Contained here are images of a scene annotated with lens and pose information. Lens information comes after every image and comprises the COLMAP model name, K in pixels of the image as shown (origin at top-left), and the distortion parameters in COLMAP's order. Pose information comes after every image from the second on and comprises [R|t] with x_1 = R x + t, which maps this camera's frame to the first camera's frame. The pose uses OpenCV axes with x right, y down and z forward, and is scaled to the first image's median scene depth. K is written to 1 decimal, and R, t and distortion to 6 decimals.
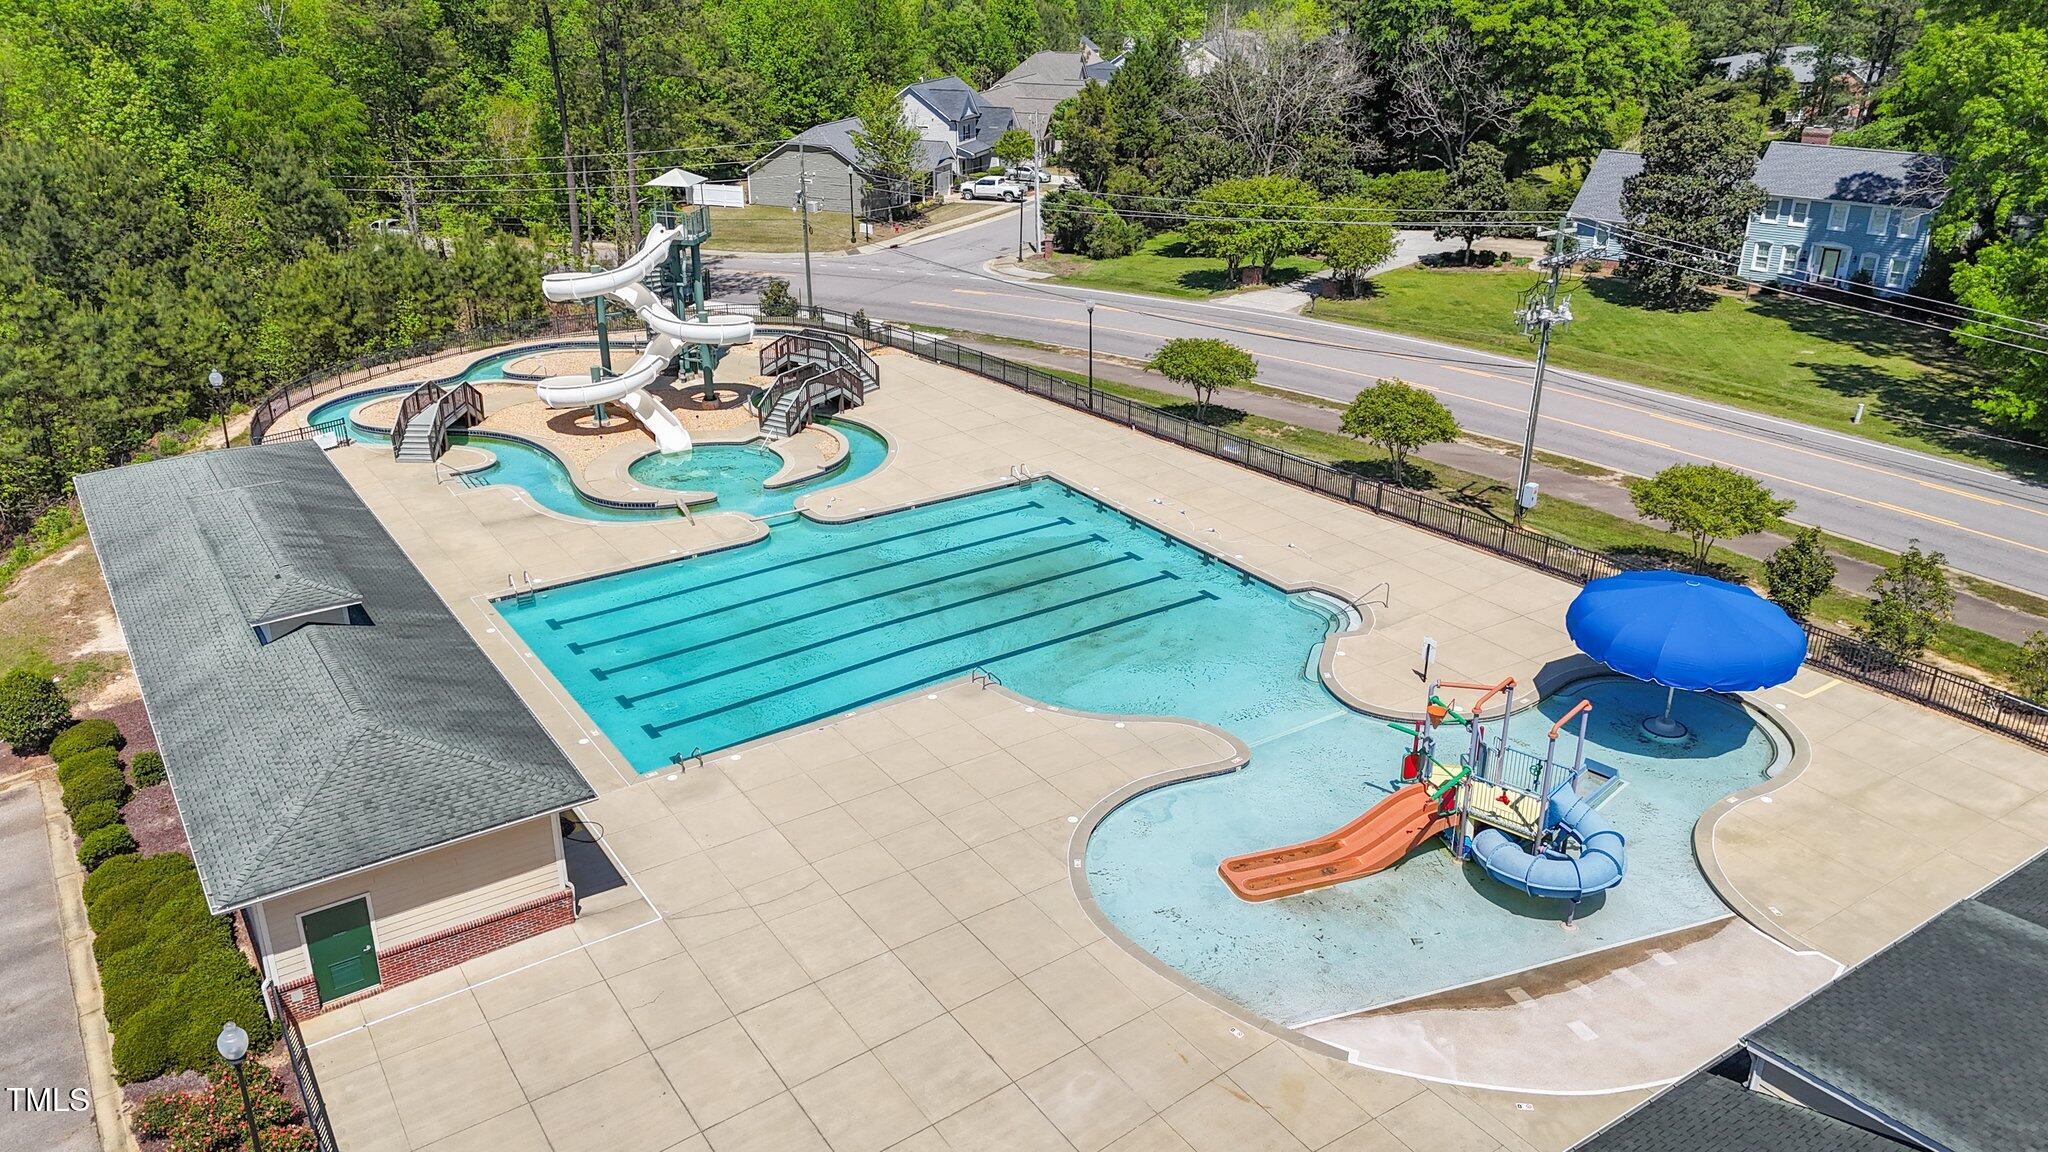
lens RADIAL K [[1488.7, 0, 1024.0], [0, 1488.7, 576.0], [0, 0, 1]] dist [0.105986, -0.160122]
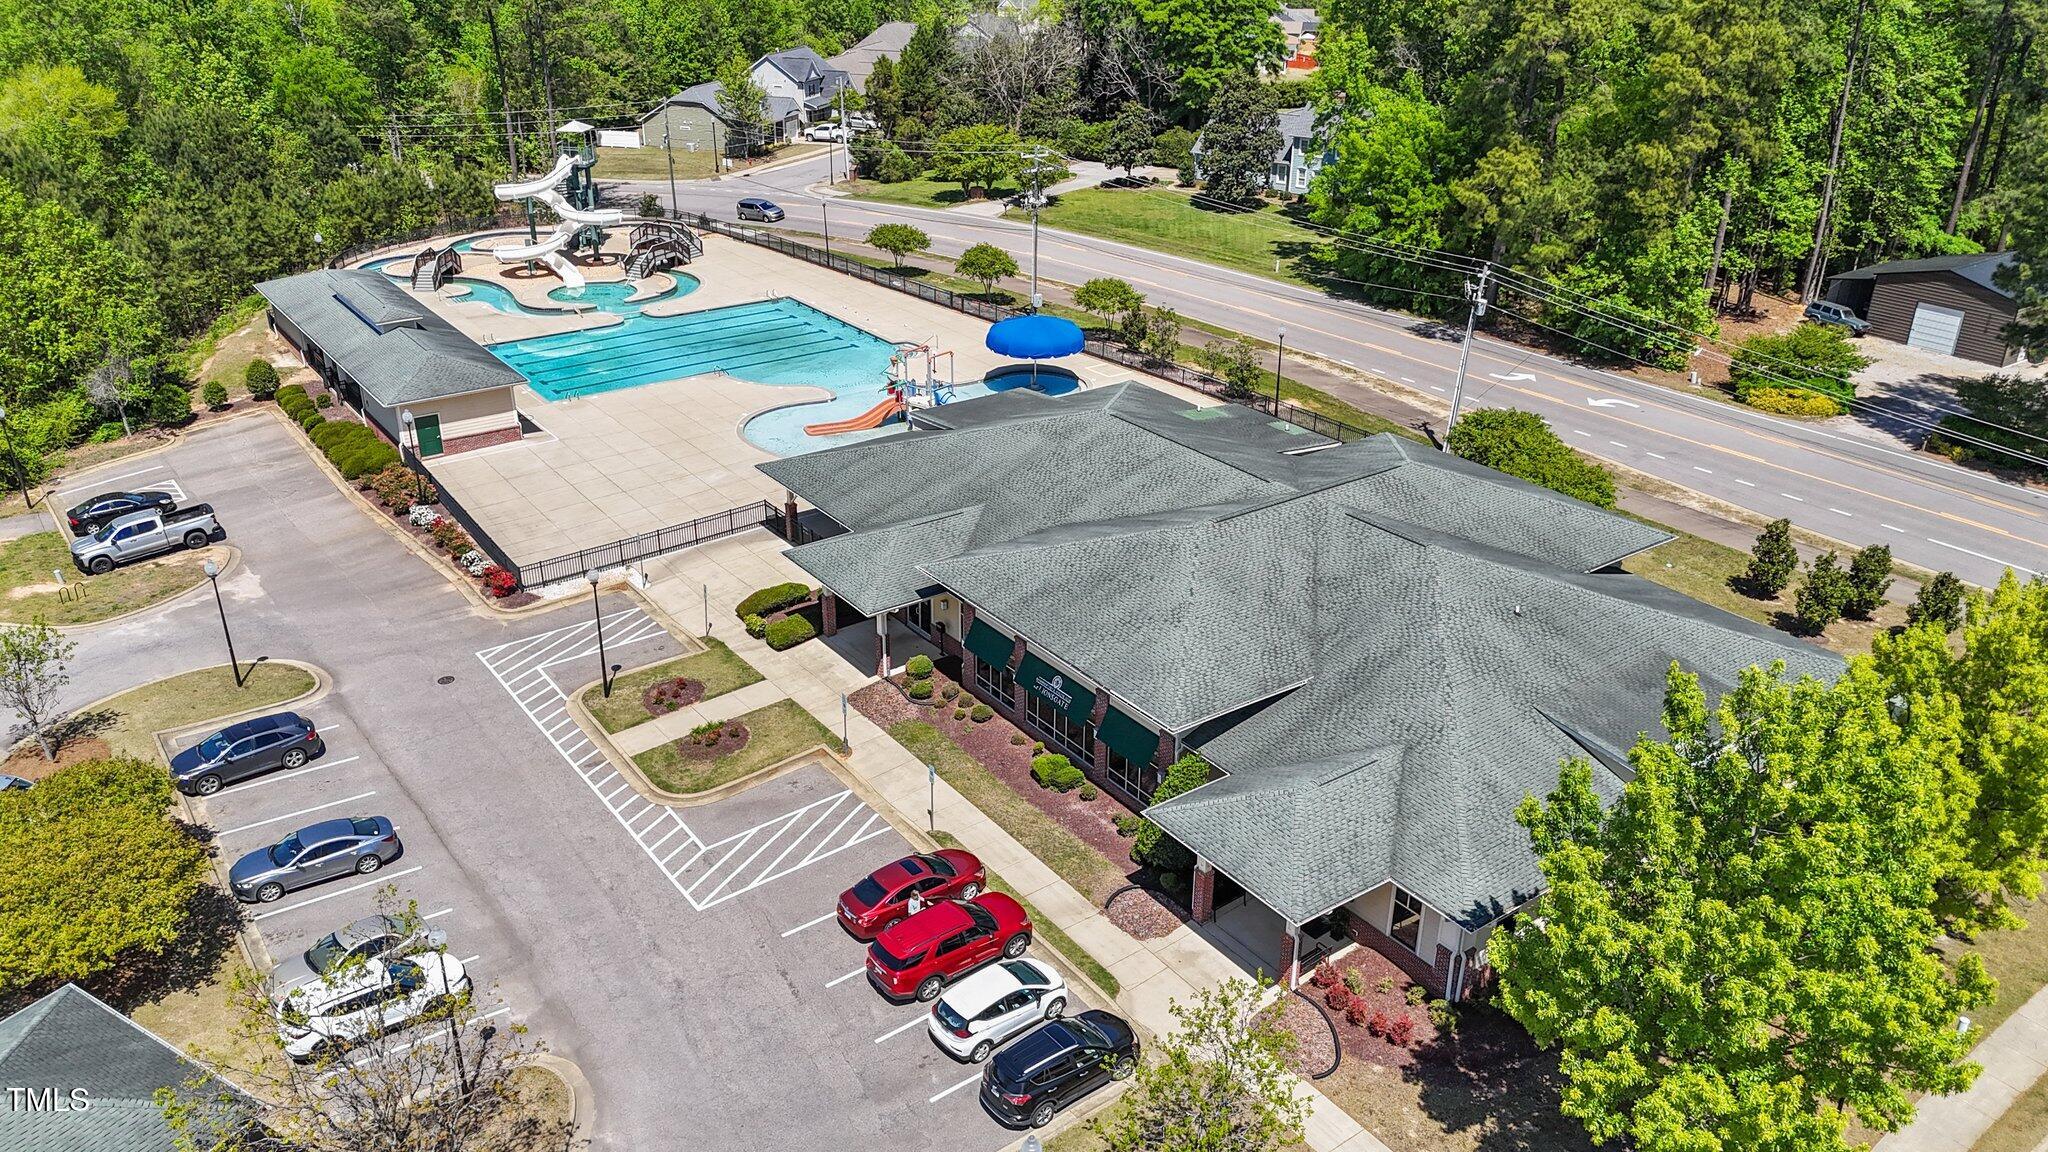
lens RADIAL K [[1488.7, 0, 1024.0], [0, 1488.7, 576.0], [0, 0, 1]] dist [0.105986, -0.160122]
pose [[0.999432, -0.014235, 0.030530, 0.175176], [0.013223, 0.999365, 0.033076, 0.154492], [-0.030981, -0.032653, 0.998986, -0.587687]]
